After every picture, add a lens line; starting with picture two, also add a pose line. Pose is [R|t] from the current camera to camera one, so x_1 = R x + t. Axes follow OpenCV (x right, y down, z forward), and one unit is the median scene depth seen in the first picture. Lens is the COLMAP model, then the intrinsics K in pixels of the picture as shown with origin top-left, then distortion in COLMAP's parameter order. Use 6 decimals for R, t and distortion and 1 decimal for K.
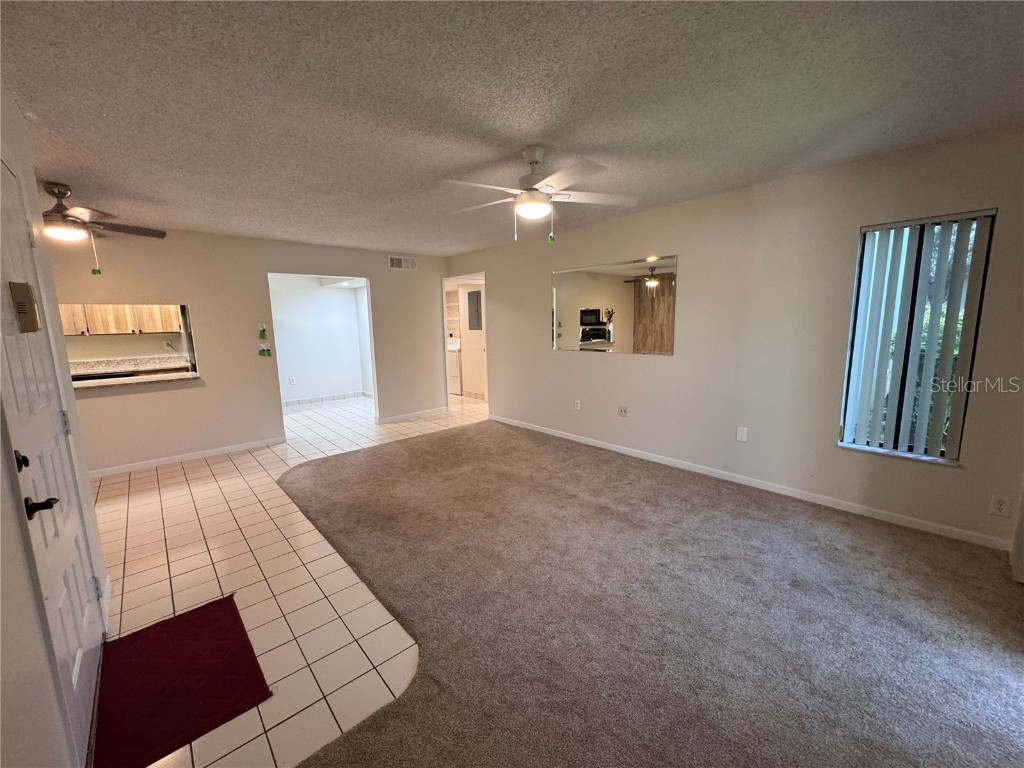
lens RADIAL K [[411.2, 0, 512.0], [0, 411.2, 384.0], [0, 0, 1]] dist [-0.002987, -0.000427]
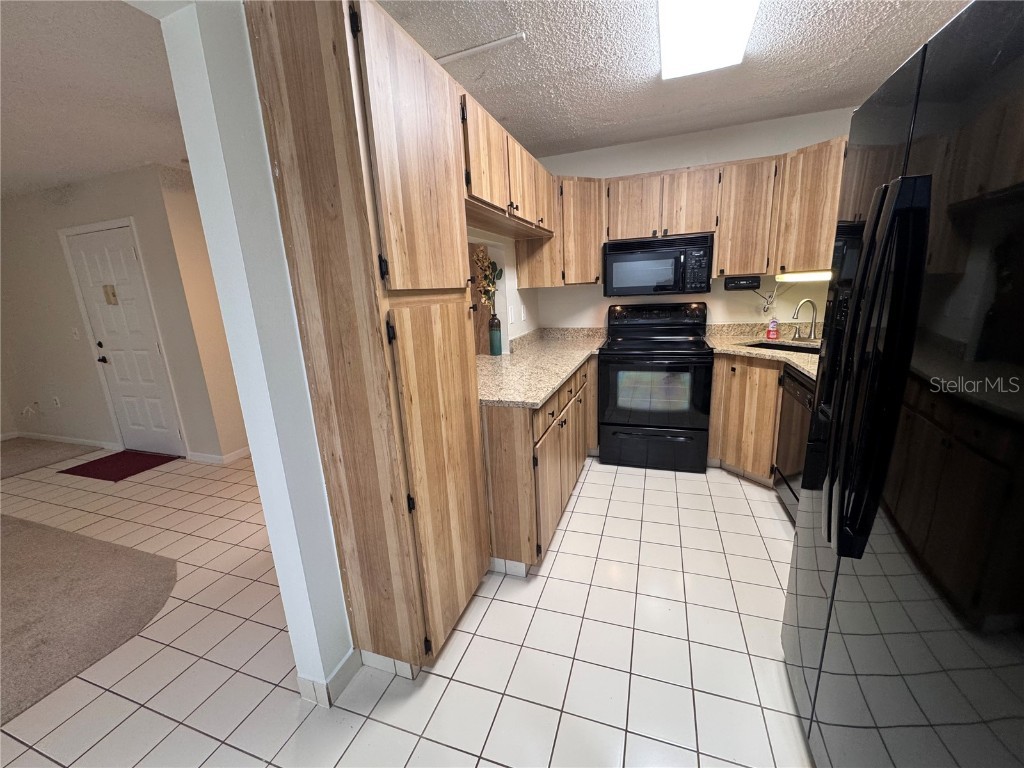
lens RADIAL K [[409.0, 0, 511.1], [0, 409.0, 385.0], [0, 0, 1]] dist [-0.003257, -0.000391]
pose [[-0.875159, 0.175161, -0.451015, -0.693844], [-0.001724, 0.931034, 0.364930, -0.193874], [0.483832, 0.320149, -0.814501, 1.455929]]
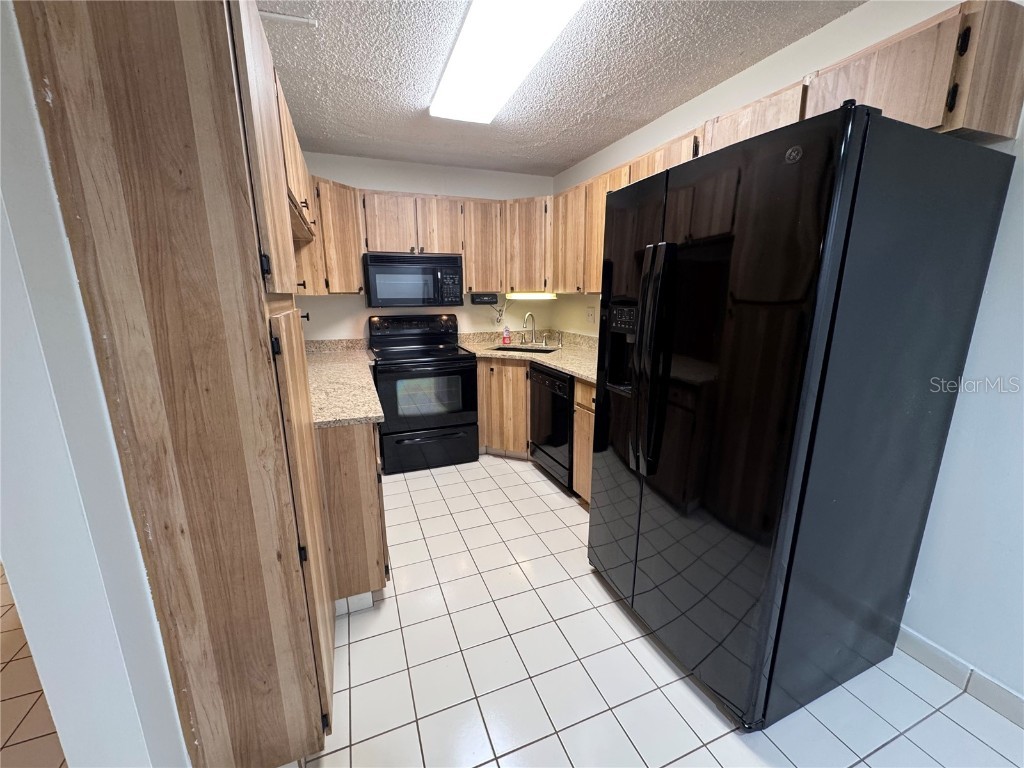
lens RADIAL K [[409.0, 0, 511.1], [0, 409.0, 385.0], [0, 0, 1]] dist [-0.003257, -0.000391]
pose [[-0.349768, 0.231198, -0.907860, -0.595183], [-0.127704, 0.948258, 0.290686, -0.186643], [0.928092, 0.217610, -0.302146, 1.372111]]
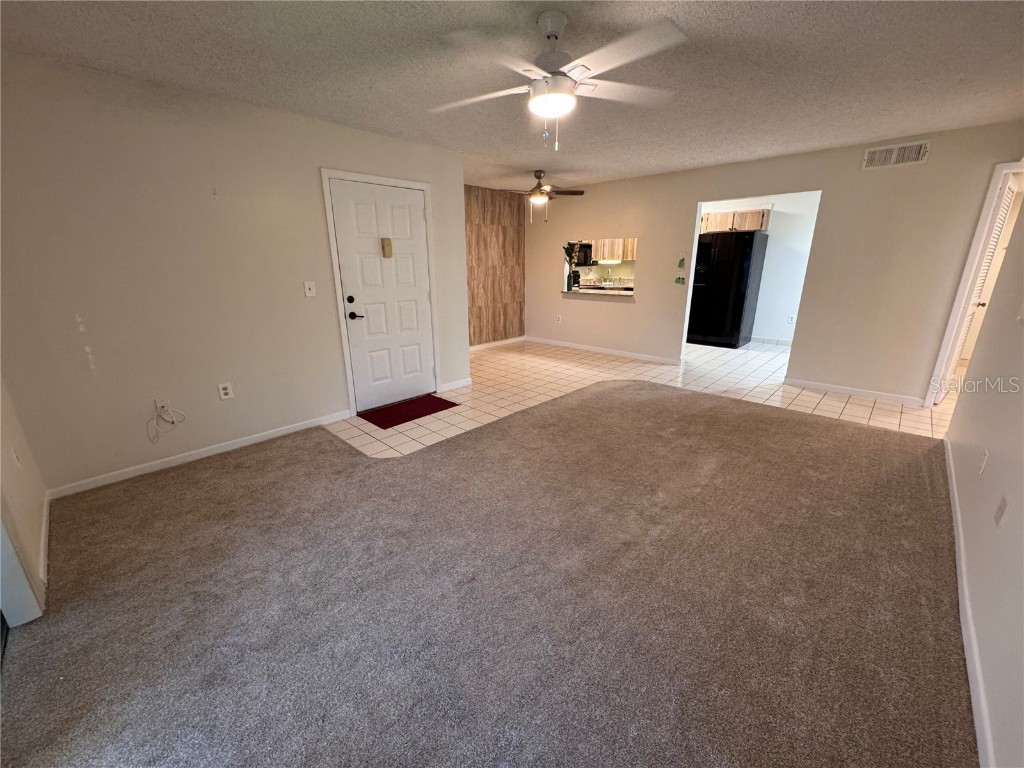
lens RADIAL K [[409.0, 0, 511.1], [0, 409.0, 385.0], [0, 0, 1]] dist [-0.003257, -0.000391]
pose [[0.069307, 0.310715, -0.947973, 0.550800], [-0.144820, 0.943325, 0.298604, -0.083236], [0.987028, 0.116590, 0.110377, 0.523137]]
